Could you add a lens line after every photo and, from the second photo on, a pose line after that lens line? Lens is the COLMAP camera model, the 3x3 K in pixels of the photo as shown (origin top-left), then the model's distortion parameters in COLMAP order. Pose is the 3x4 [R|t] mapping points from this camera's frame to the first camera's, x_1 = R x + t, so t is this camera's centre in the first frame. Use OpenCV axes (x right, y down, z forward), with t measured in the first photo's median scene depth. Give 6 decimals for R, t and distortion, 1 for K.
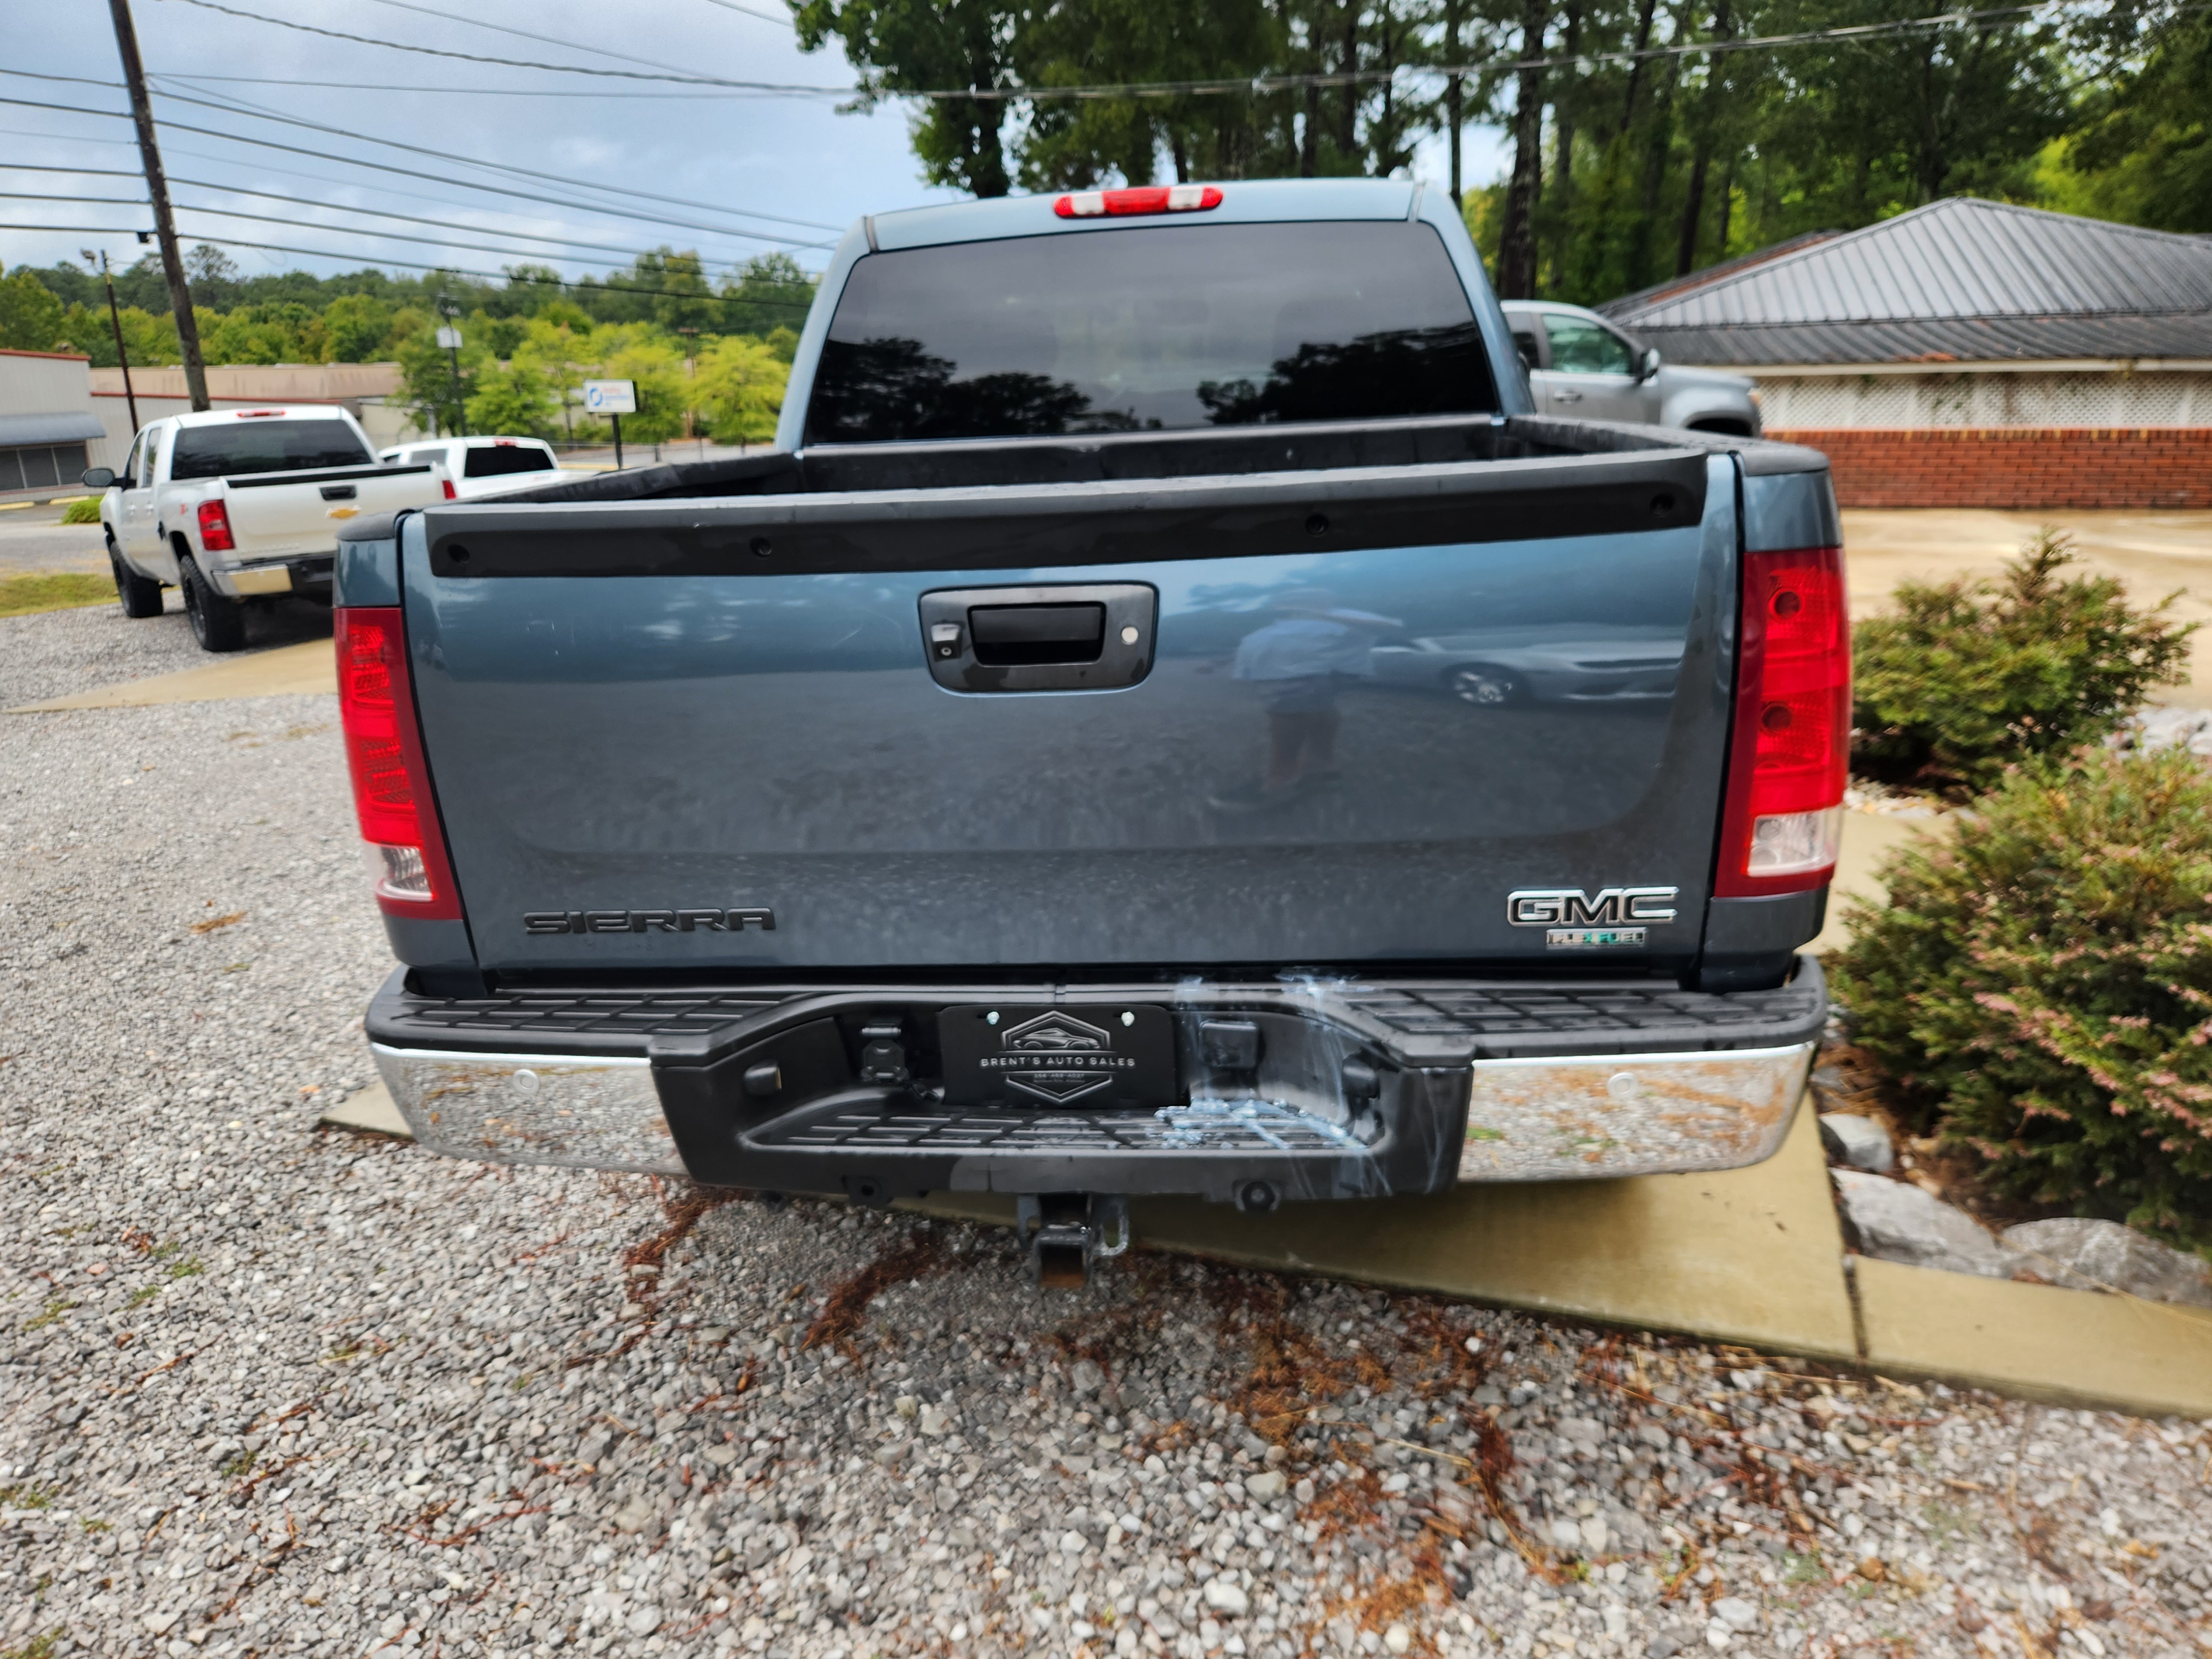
lens RADIAL K [[1486.2, 0, 1103.8], [0, 1486.2, 821.3], [0, 0, 1]] dist [0.050075, -0.038471]
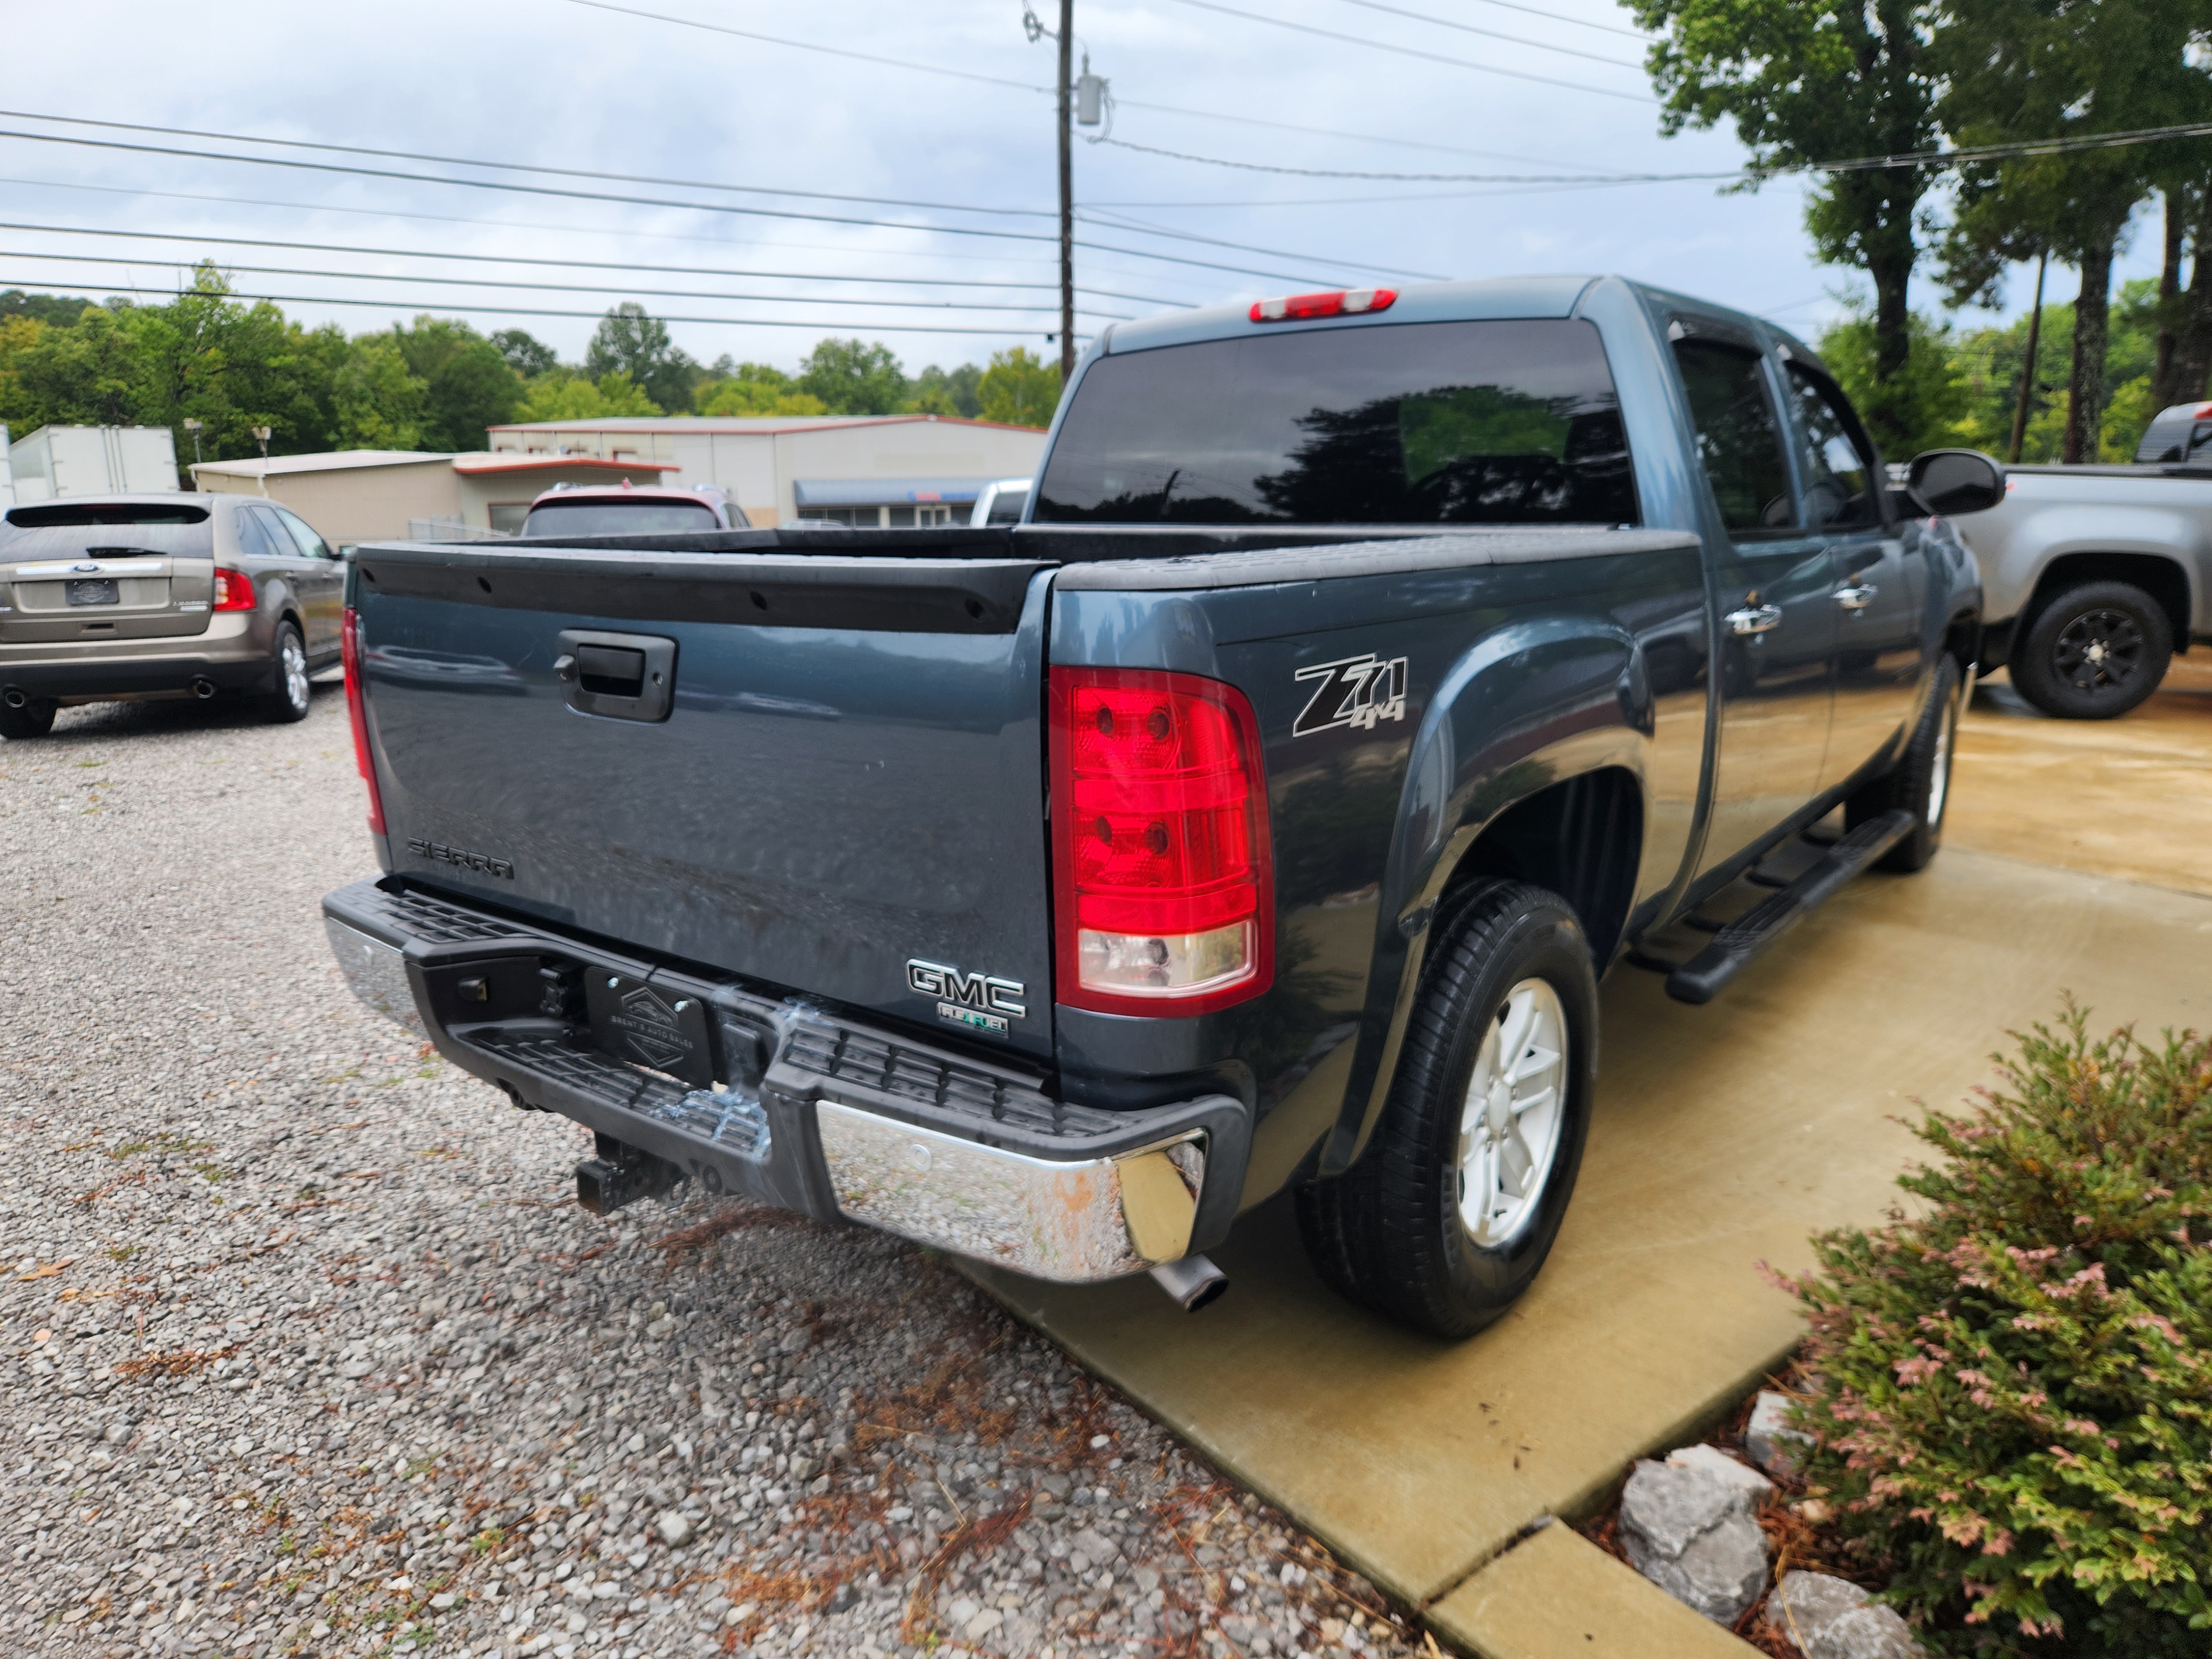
lens RADIAL K [[1486.2, 0, 1090.2], [0, 1486.2, 832.9], [0, 0, 1]] dist [0.050075, -0.038471]
pose [[0.843225, 0.160209, -0.513132, 0.716836], [-0.182721, 0.983142, 0.006692, -0.056086], [0.505553, 0.088117, 0.858284, 0.113113]]
